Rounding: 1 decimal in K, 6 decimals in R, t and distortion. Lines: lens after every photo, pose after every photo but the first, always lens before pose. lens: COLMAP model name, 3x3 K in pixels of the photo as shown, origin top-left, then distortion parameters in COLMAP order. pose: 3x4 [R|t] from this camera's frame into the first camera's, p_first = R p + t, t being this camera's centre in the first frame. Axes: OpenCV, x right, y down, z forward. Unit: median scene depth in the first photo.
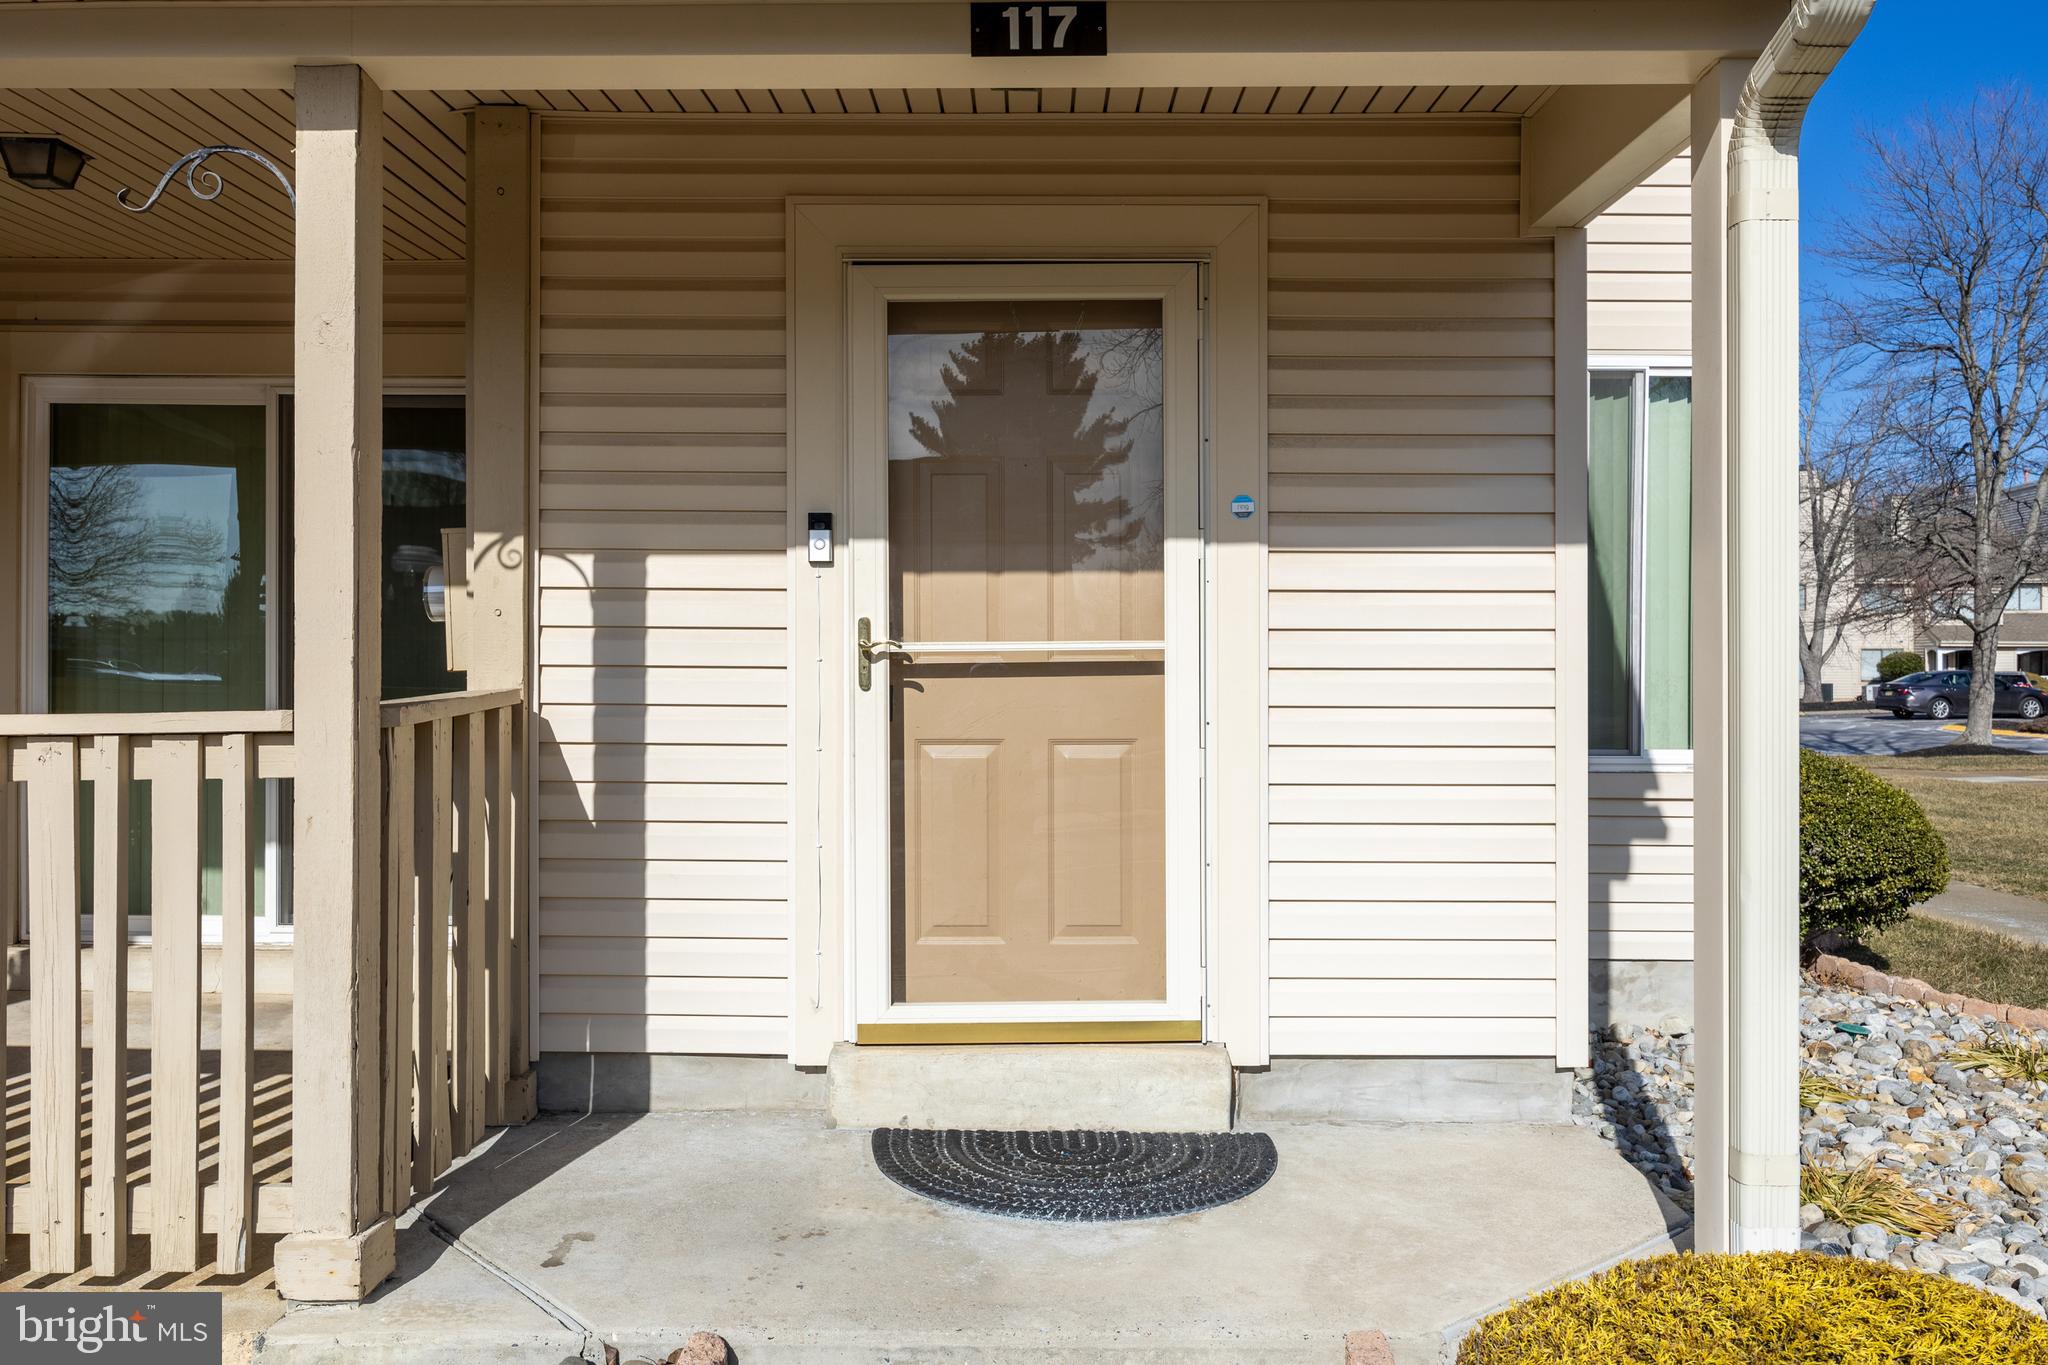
lens RADIAL K [[1686.6, 0, 1024.0], [0, 1686.6, 682.5], [0, 0, 1]] dist [-0.007053, 0.004140]
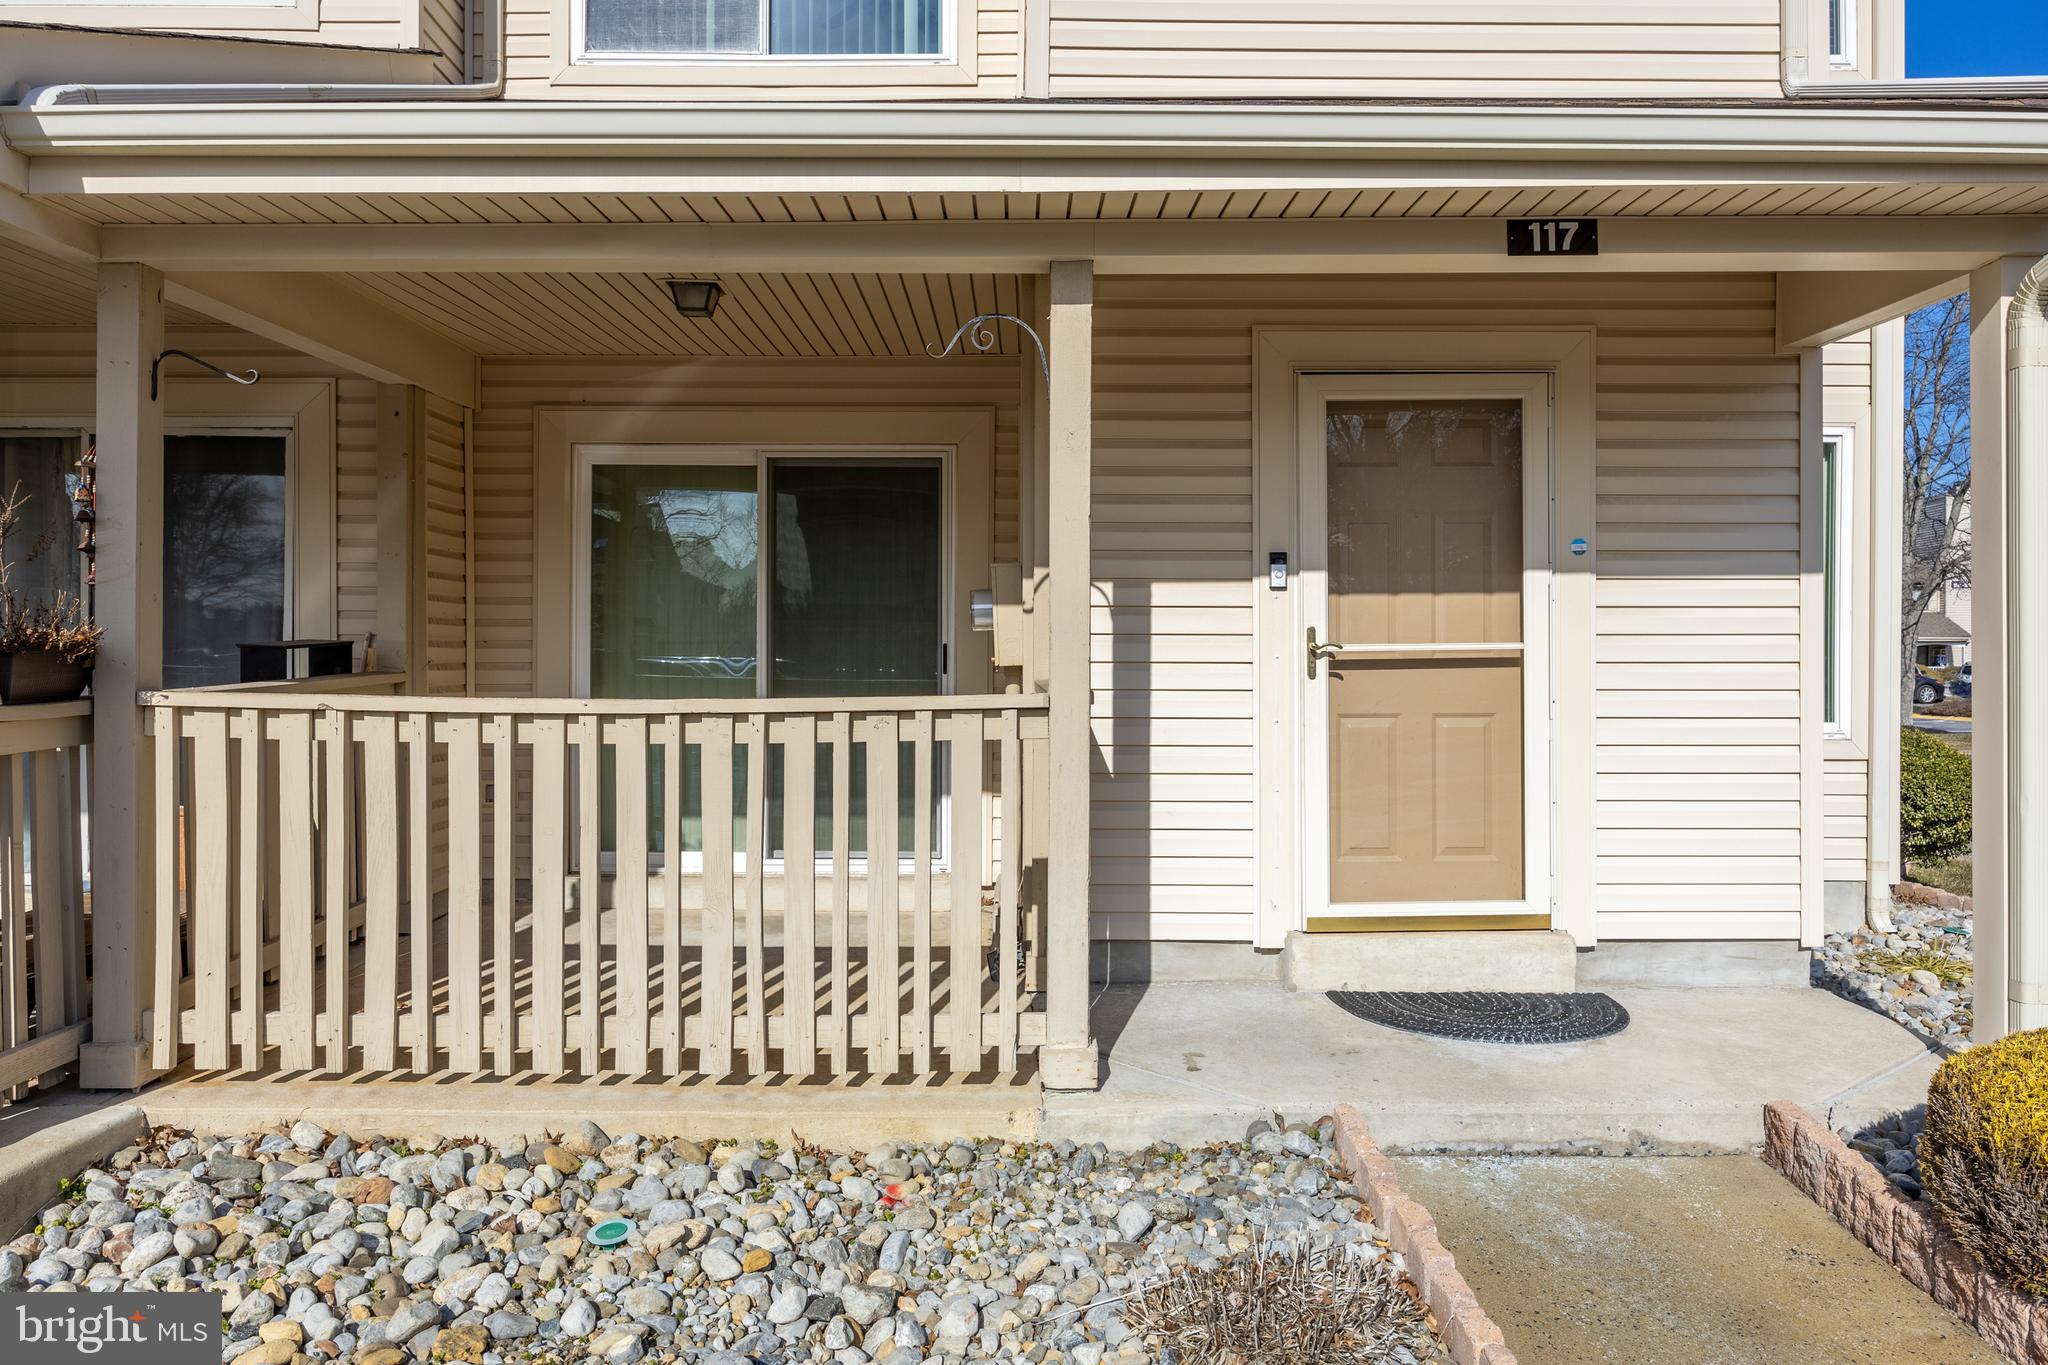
lens RADIAL K [[1493.0, 0, 1022.1], [0, 1493.0, 673.8], [0, 0, 1]] dist [-0.002989, -0.002206]
pose [[0.999953, -0.003149, 0.009122, -0.344234], [0.003160, 0.999994, -0.001192, 0.001066], [-0.009118, 0.001221, 0.999958, -0.234524]]
